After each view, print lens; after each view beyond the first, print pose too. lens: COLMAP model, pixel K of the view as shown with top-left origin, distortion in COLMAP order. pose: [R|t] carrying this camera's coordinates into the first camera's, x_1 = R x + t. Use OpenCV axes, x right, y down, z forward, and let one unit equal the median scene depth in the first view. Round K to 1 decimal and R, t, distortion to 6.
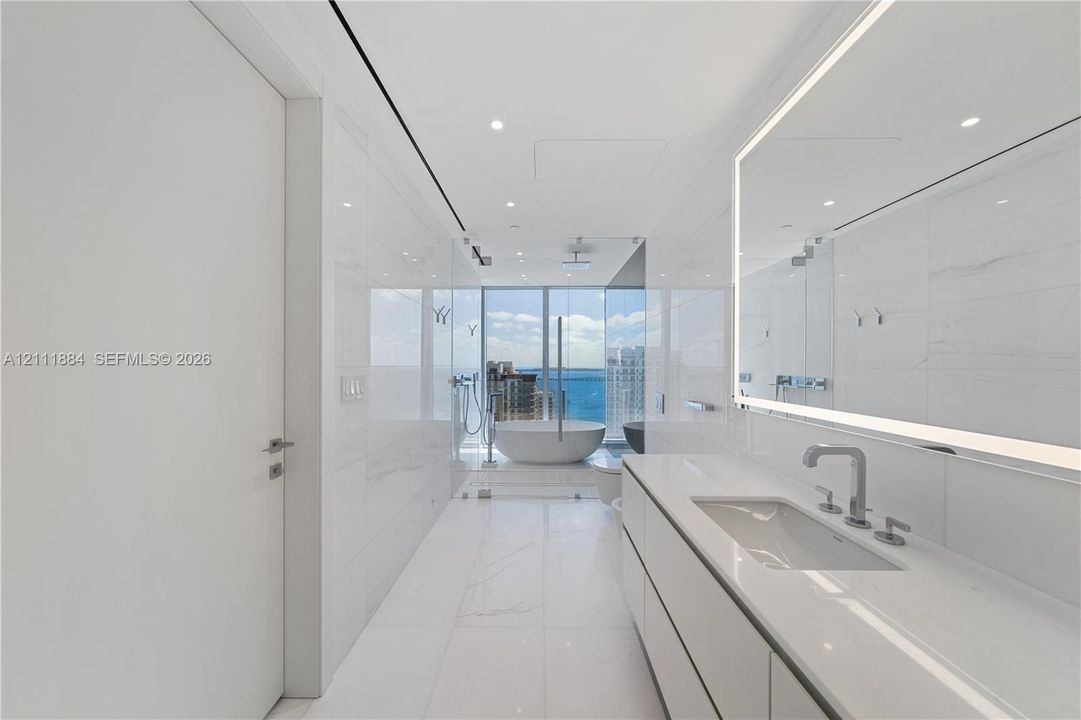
lens RADIAL K [[374.2, 0, 536.1], [0, 374.2, 365.8], [0, 0, 1]] dist [0.000060, 0.000012]
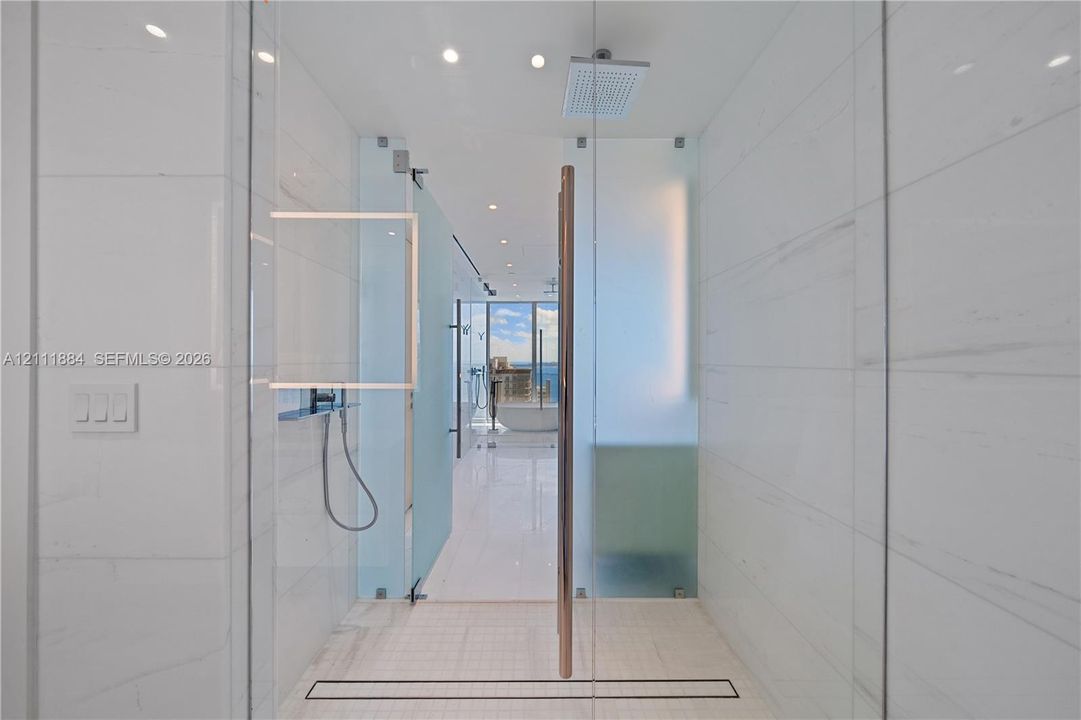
lens RADIAL K [[455.0, 0, 540.5], [0, 455.0, 360.0], [0, 0, 1]] dist [-0.002315, -0.000289]
pose [[0.999897, 0.000841, 0.014340, 0.026974], [-0.000824, 0.999999, -0.001226, -0.002158], [-0.014341, 0.001214, 0.999896, -0.670494]]
